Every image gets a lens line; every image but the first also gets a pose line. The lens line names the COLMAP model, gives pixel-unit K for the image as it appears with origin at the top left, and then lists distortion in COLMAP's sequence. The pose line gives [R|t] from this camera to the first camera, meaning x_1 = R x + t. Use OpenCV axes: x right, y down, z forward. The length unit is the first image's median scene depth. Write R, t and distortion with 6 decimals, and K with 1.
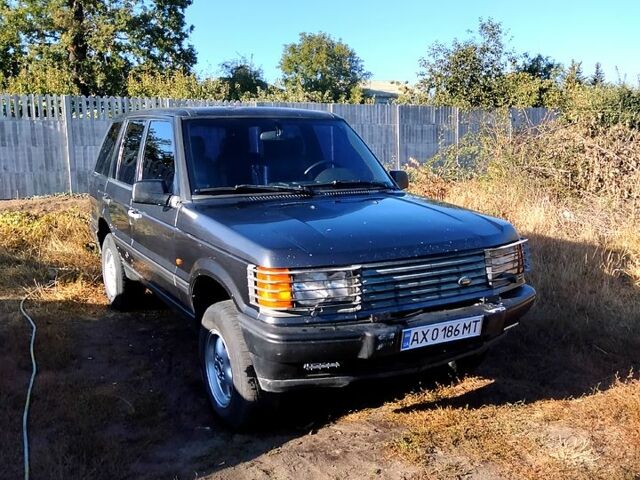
lens RADIAL K [[617.9, 0, 324.0], [0, 617.9, 249.6], [0, 0, 1]] dist [0.034273, -0.011047]
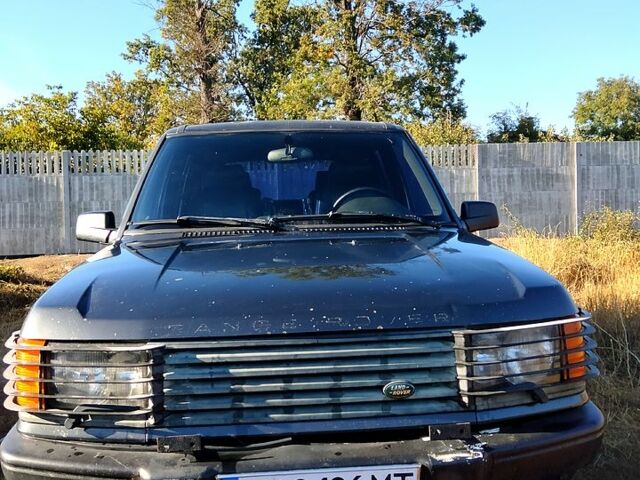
lens RADIAL K [[634.2, 0, 320.0], [0, 634.2, 240.0], [0, 0, 1]] dist [0.037598, -0.015364]
pose [[0.903208, 0.008518, -0.429119, 0.400370], [-0.054071, 0.994096, -0.094074, -0.019539], [0.425784, 0.108171, 0.898336, 0.489898]]
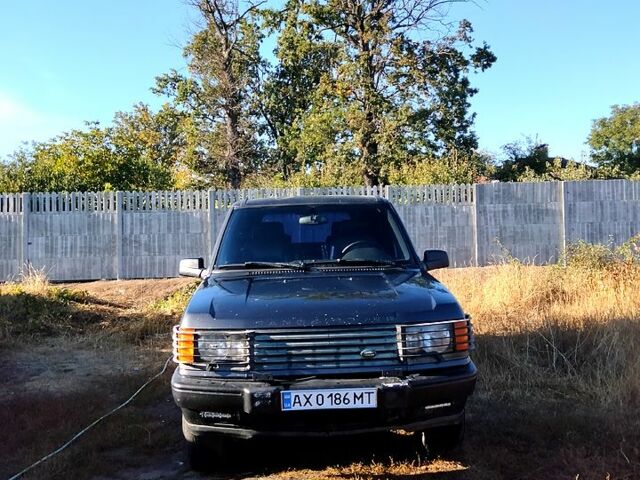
lens RADIAL K [[617.9, 0, 324.0], [0, 617.9, 249.6], [0, 0, 1]] dist [0.034273, -0.011047]
pose [[0.892202, -0.002056, -0.451632, 0.644511], [-0.056460, 0.991637, -0.116050, 0.002188], [0.448094, 0.129039, 0.884625, 0.014410]]
